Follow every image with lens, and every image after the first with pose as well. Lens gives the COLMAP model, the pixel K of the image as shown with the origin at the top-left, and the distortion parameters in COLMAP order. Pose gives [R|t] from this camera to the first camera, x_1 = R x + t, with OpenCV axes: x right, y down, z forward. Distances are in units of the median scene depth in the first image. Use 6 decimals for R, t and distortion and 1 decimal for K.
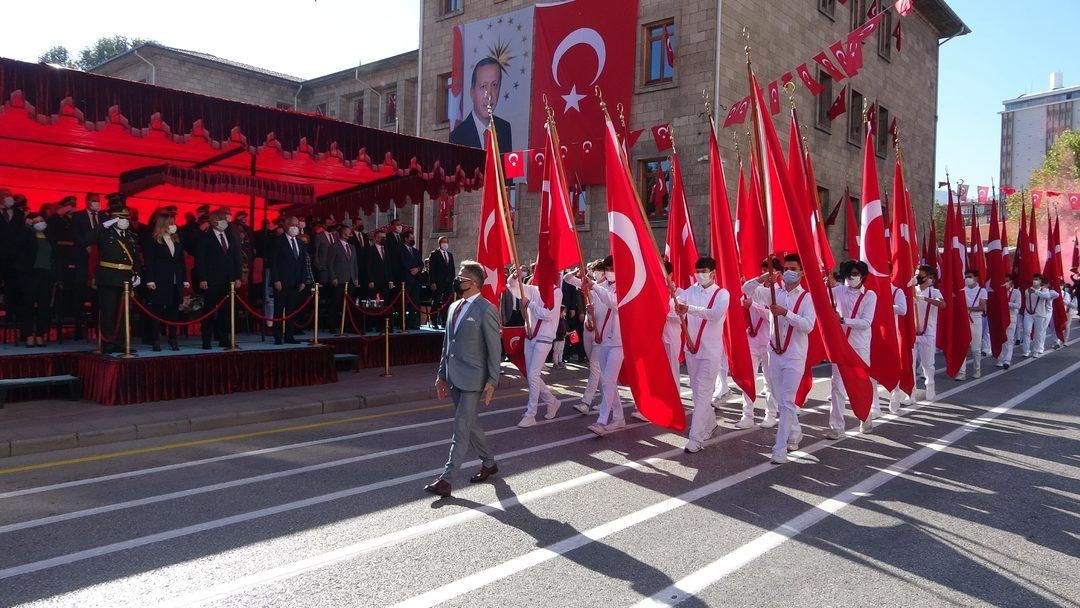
lens RADIAL K [[796.0, 0, 540.0], [0, 796.0, 304.0], [0, 0, 1]] dist [0.003660, -0.000472]
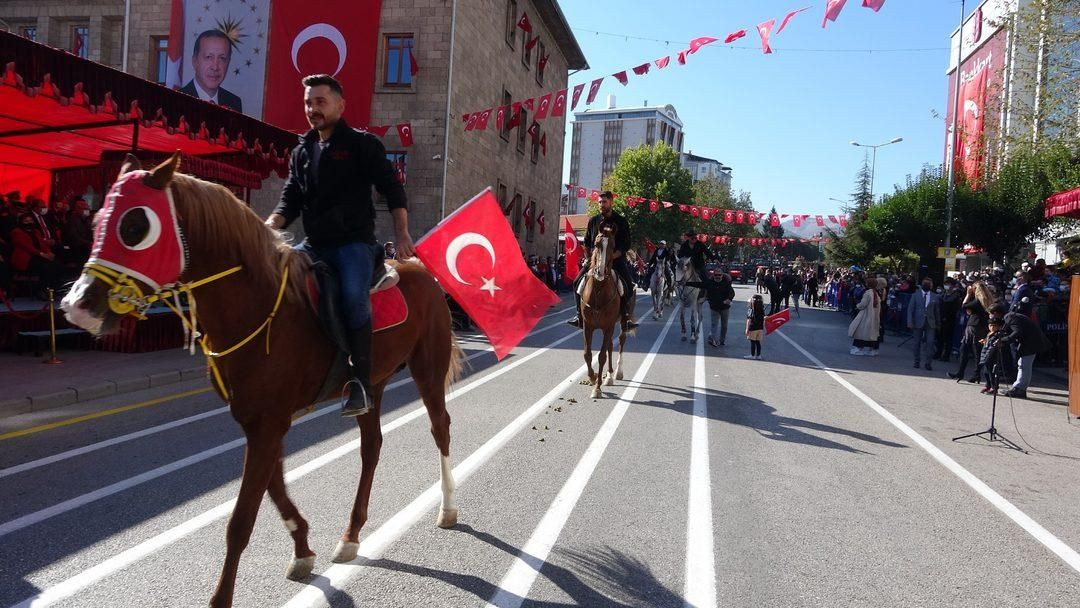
lens RADIAL K [[796.0, 0, 540.0], [0, 796.0, 304.0], [0, 0, 1]] dist [0.003660, -0.000472]
pose [[0.869630, 0.011385, 0.493573, -0.211728], [-0.029697, 0.999130, 0.029277, 0.000326], [-0.492810, -0.040118, 0.869212, -0.115216]]
